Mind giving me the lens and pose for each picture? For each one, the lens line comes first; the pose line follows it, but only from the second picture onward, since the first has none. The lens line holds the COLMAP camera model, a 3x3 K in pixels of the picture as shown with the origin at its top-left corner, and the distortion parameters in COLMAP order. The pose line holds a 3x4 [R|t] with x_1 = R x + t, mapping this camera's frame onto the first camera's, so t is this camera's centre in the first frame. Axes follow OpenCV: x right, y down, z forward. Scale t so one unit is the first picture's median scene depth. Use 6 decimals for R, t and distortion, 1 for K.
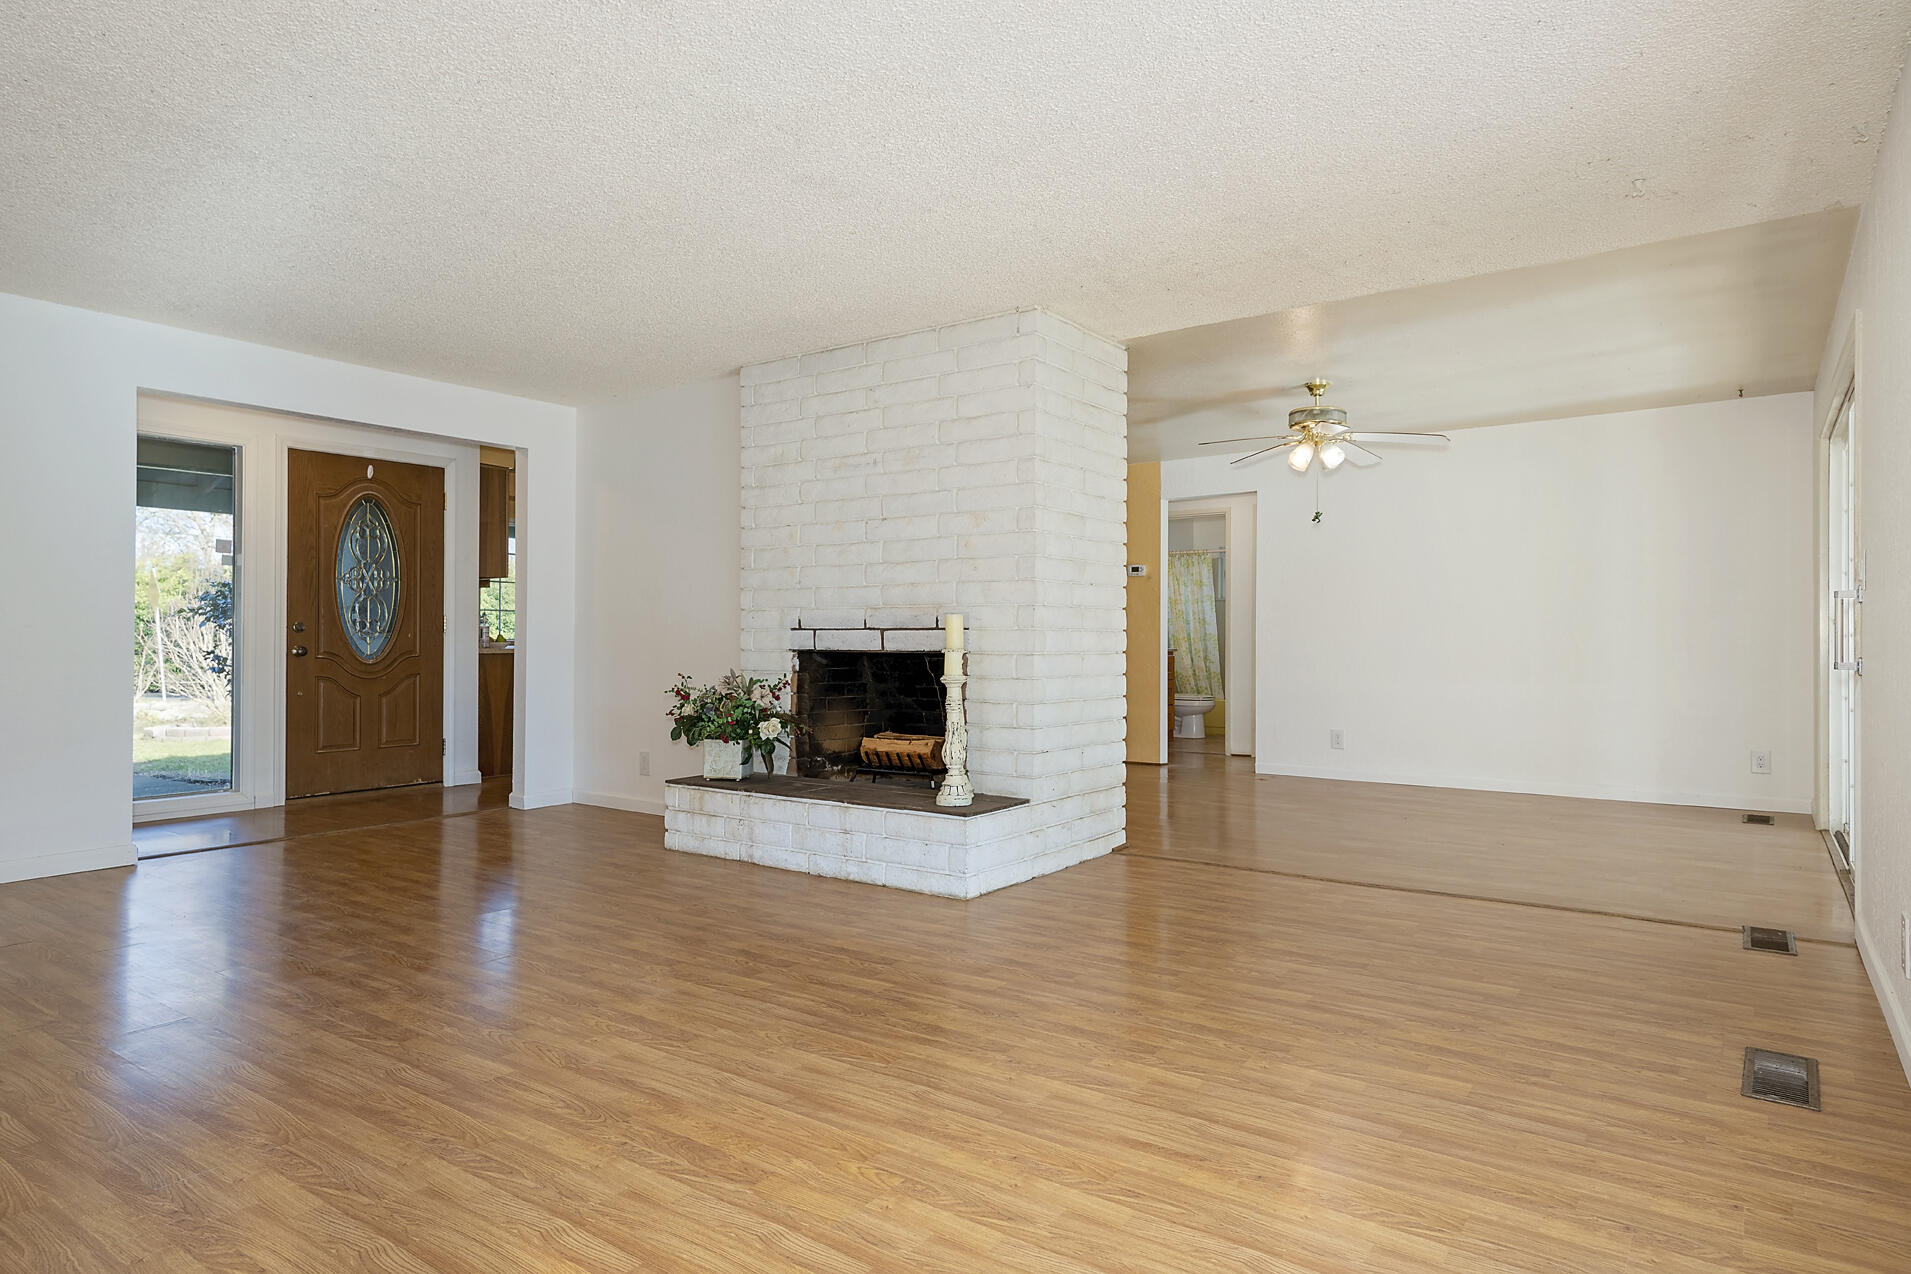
lens RADIAL K [[1087.4, 0, 957.4], [0, 1087.4, 639.9], [0, 0, 1]] dist [-0.000115, 0.000069]
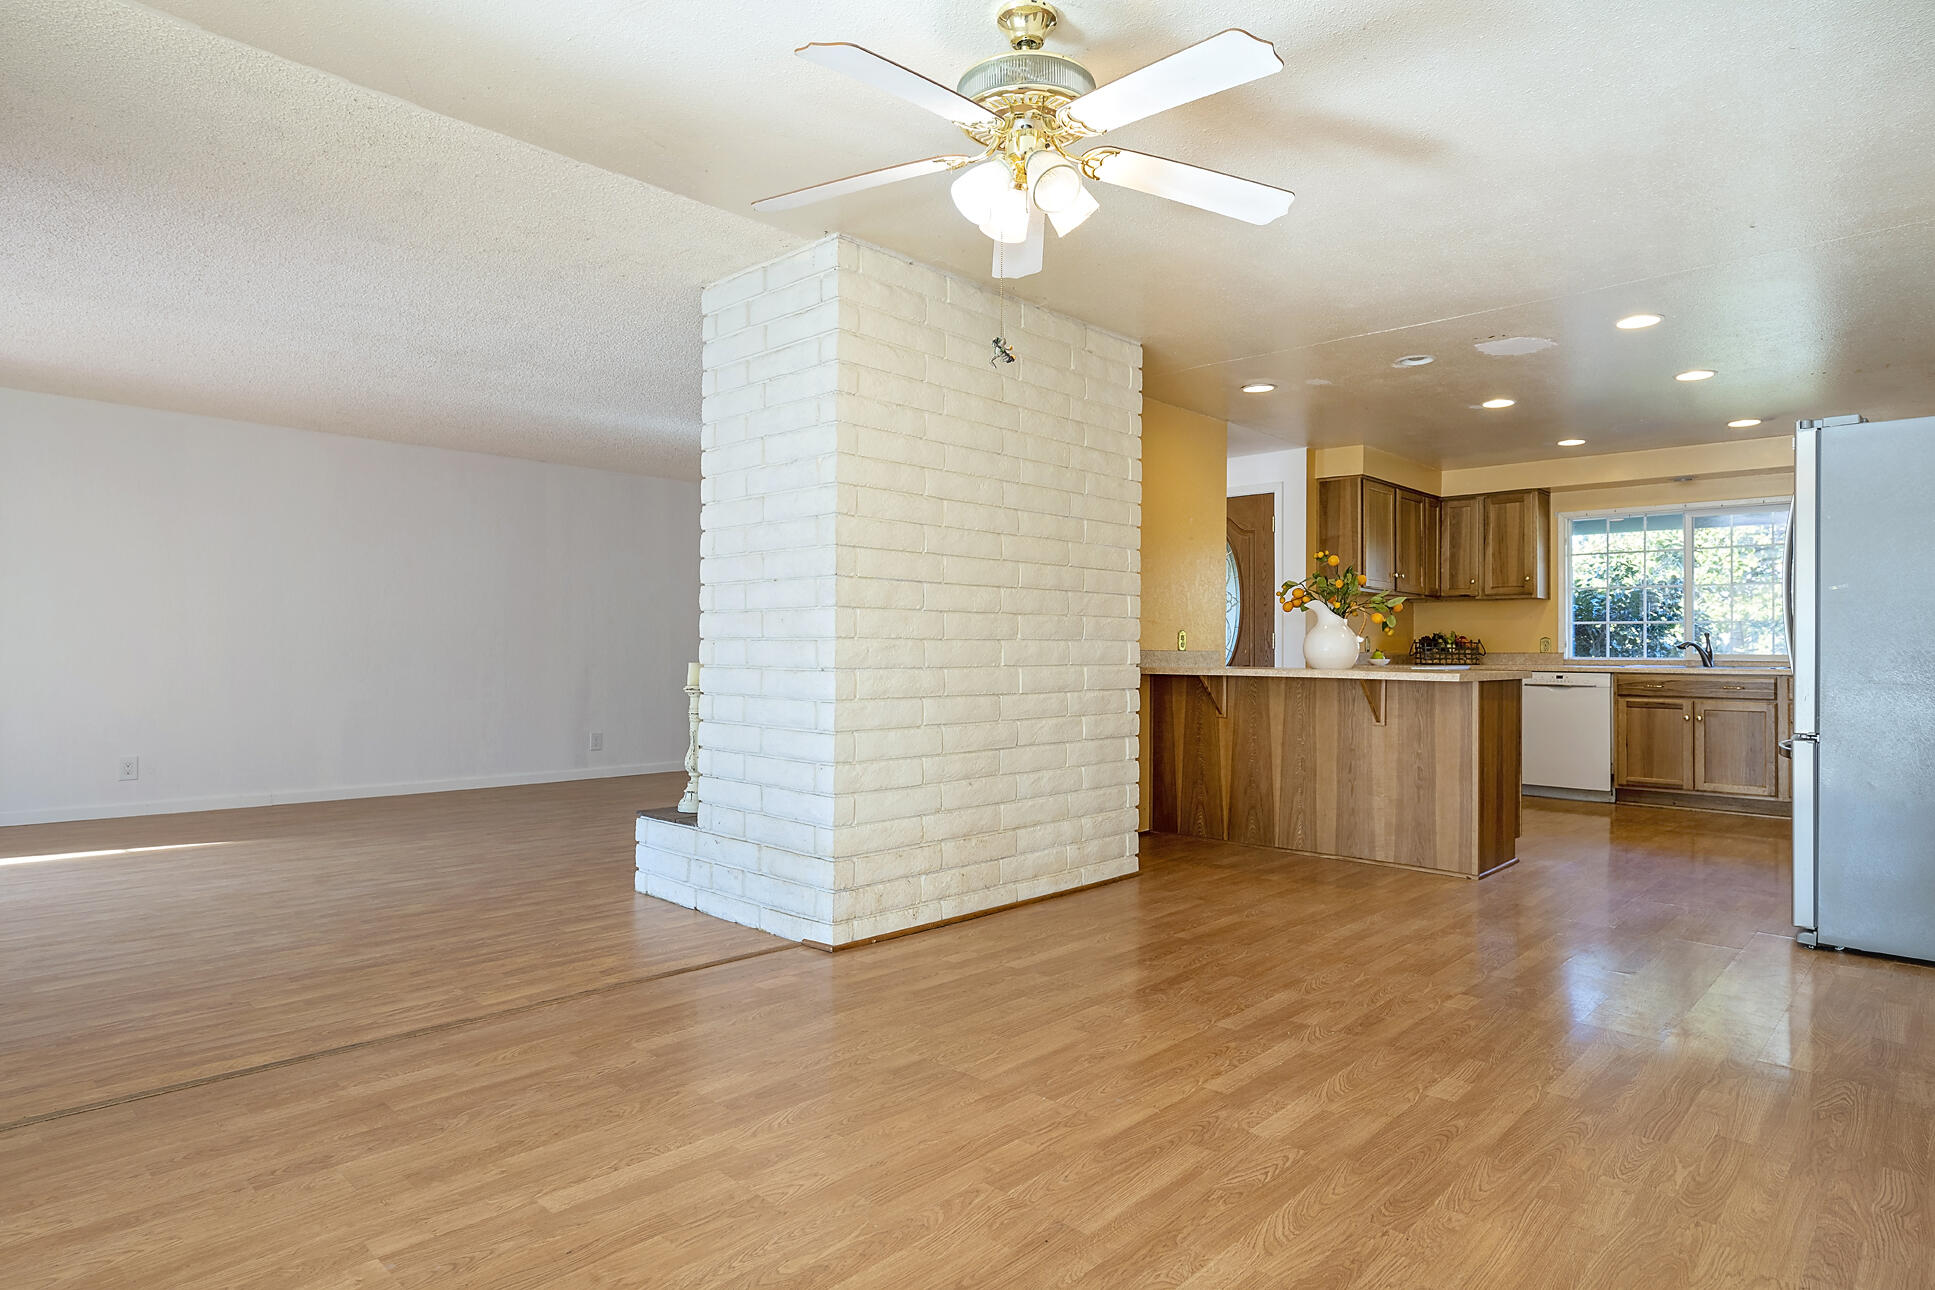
lens RADIAL K [[1101.1, 0, 967.4], [0, 1101.1, 650.4], [0, 0, 1]] dist [-0.000115, 0.000069]
pose [[-0.137879, -0.009940, -0.990399, 0.901270], [0.003473, 0.999939, -0.010519, 0.008551], [0.990443, -0.004890, -0.137836, 1.270013]]
